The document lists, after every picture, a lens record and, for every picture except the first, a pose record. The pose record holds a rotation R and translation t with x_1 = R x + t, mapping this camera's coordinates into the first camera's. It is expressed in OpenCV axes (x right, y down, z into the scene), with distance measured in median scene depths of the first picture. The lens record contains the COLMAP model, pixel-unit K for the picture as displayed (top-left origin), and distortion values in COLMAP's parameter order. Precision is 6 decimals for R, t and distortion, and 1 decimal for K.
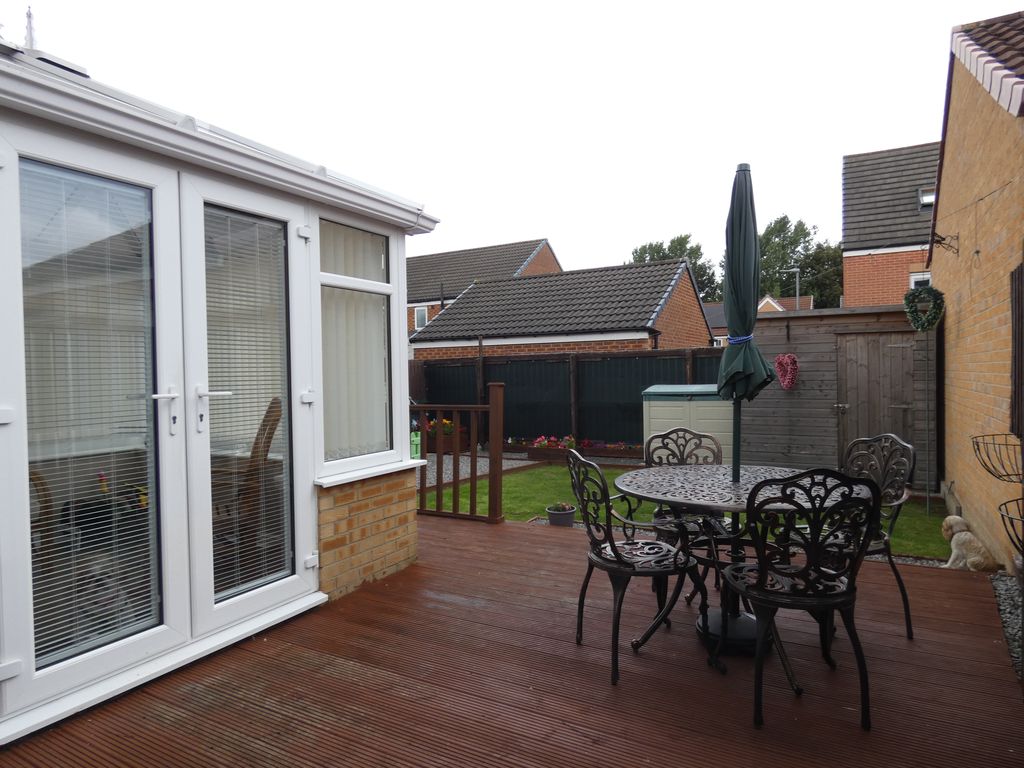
lens RADIAL K [[614.5, 0, 510.2], [0, 614.5, 388.0], [0, 0, 1]] dist [0.005578, -0.001260]
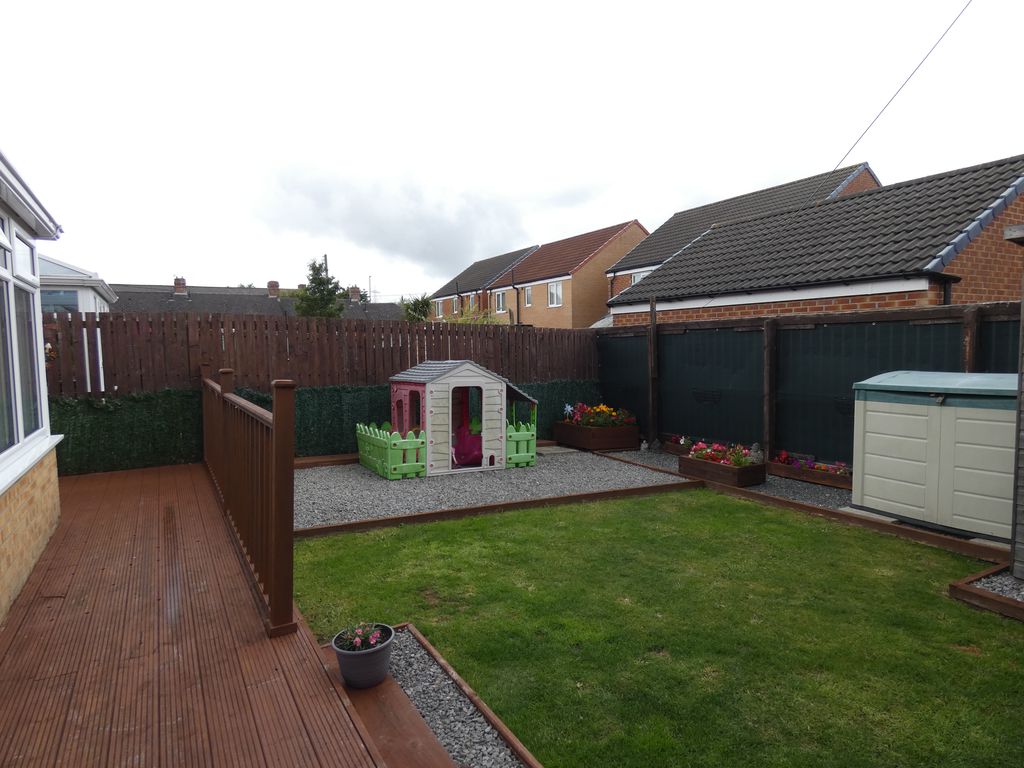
lens RADIAL K [[614.5, 0, 509.0], [0, 614.5, 381.1], [0, 0, 1]] dist [0.005578, -0.001260]
pose [[0.856760, 0.034574, -0.514555, 0.199837], [-0.010965, 0.998746, 0.048849, -0.017639], [0.515599, -0.036209, 0.856065, 0.292633]]
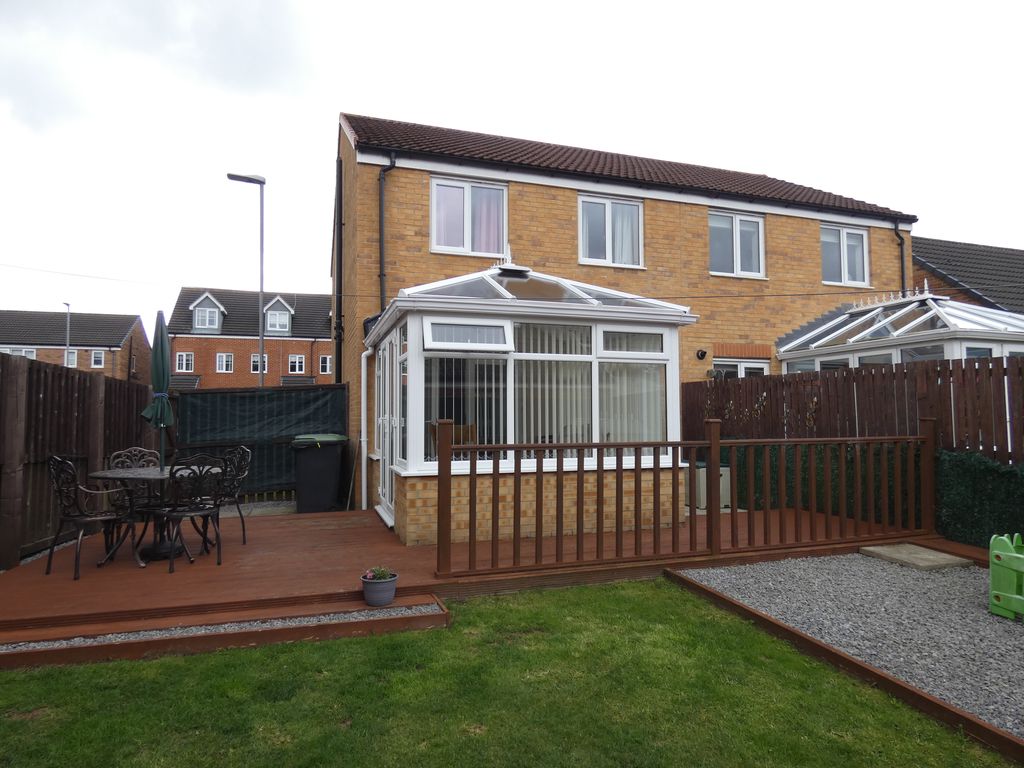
lens RADIAL K [[614.5, 0, 507.4], [0, 614.5, 382.8], [0, 0, 1]] dist [0.005578, -0.001260]
pose [[-0.664814, -0.024774, -0.746598, 0.258672], [-0.015132, 0.999691, -0.019698, -0.017424], [0.746855, -0.001798, -0.664984, 0.737420]]
